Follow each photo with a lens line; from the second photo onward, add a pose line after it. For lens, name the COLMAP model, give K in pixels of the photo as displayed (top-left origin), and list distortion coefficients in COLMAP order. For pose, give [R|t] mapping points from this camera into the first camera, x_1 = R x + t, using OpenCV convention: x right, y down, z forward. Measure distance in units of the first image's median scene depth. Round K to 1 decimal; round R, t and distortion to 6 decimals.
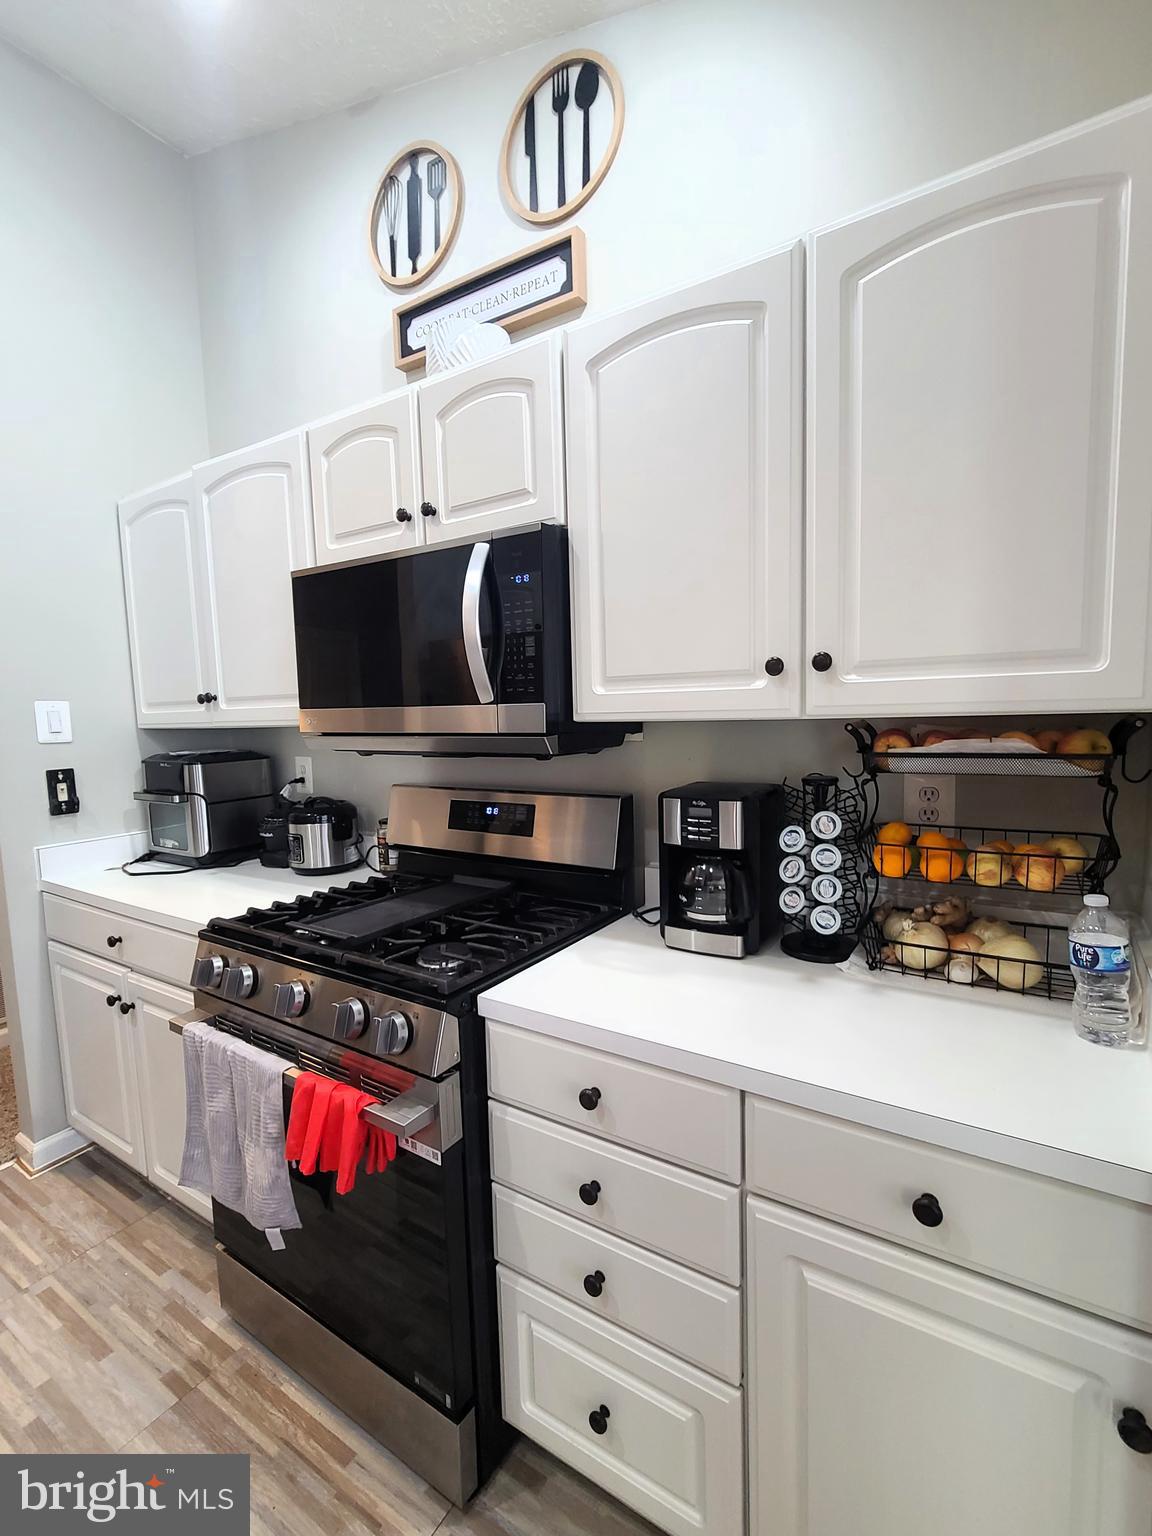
lens RADIAL K [[685.7, 0, 590.1], [0, 685.7, 776.9], [0, 0, 1]] dist [-0.003383, 0.000220]
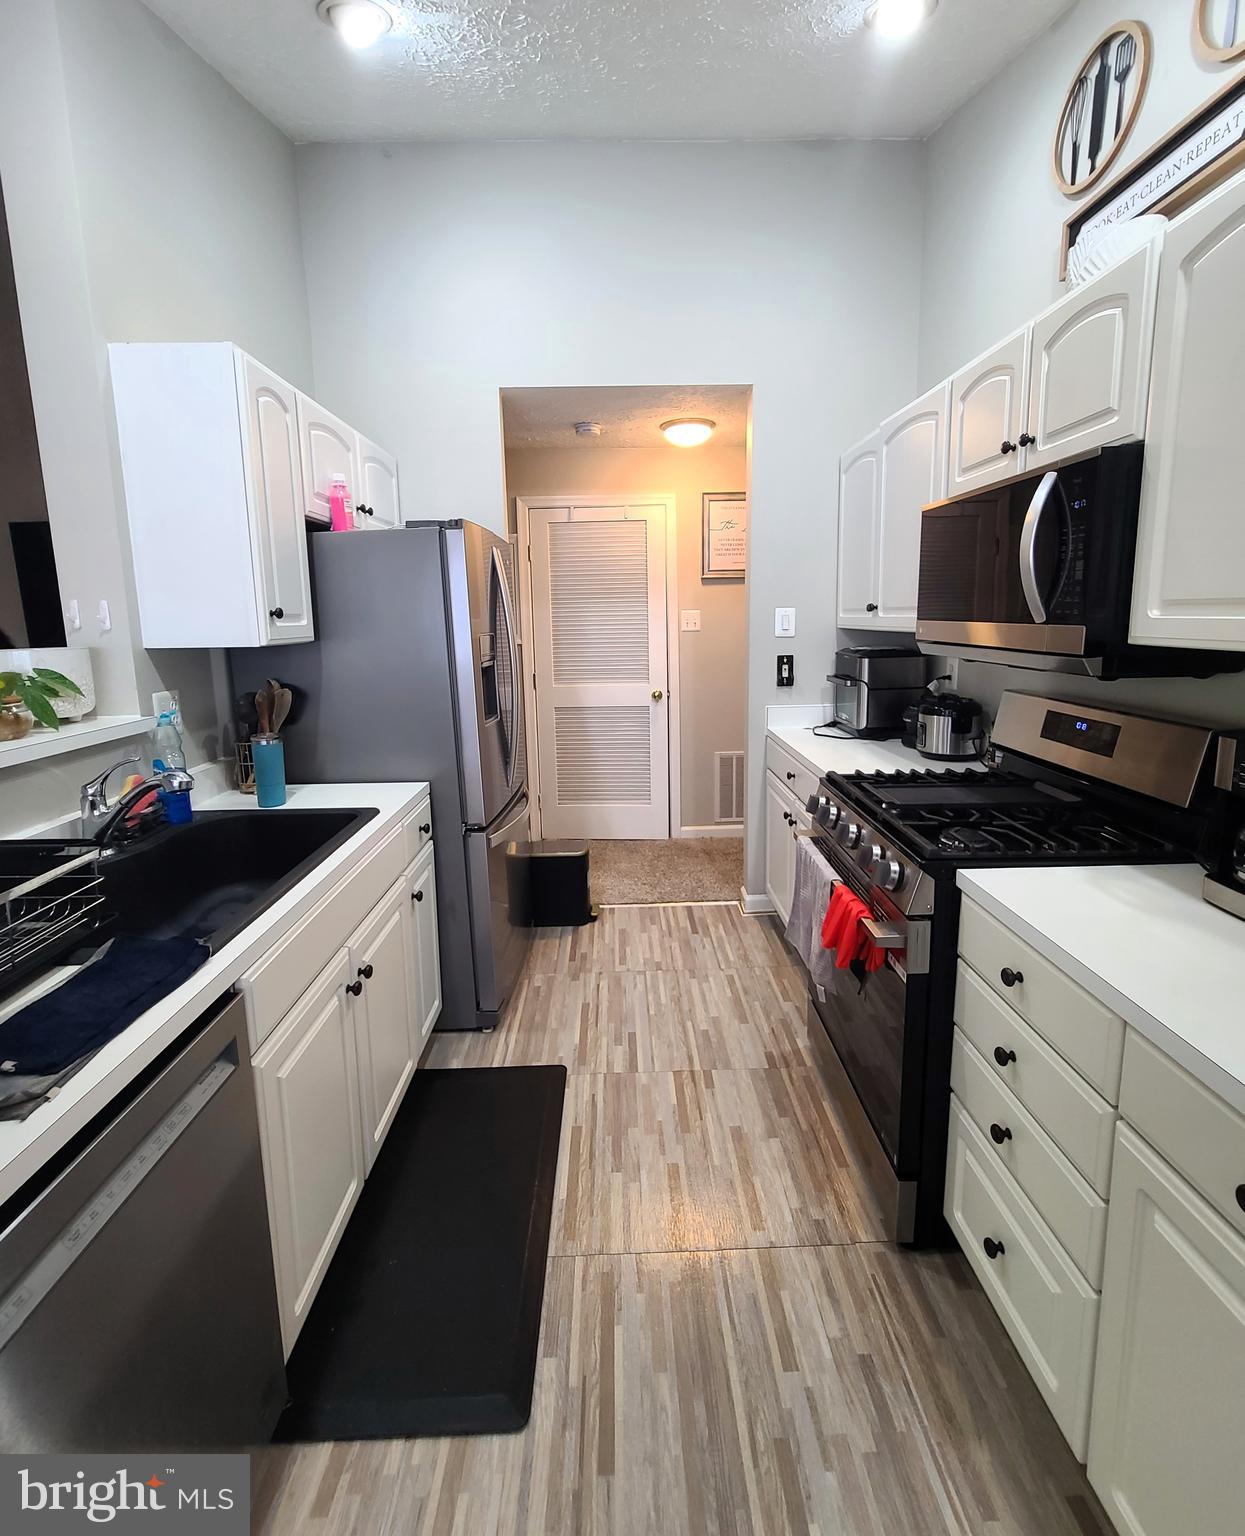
lens RADIAL K [[688.1, 0, 624.4], [0, 688.1, 713.7], [0, 0, 1]] dist [-0.000090, 0.000120]
pose [[0.542849, 0.134219, -0.829036, 0.322269], [-0.074233, 0.990951, 0.111825, -0.030966], [0.836543, 0.000838, 0.547901, -0.106557]]
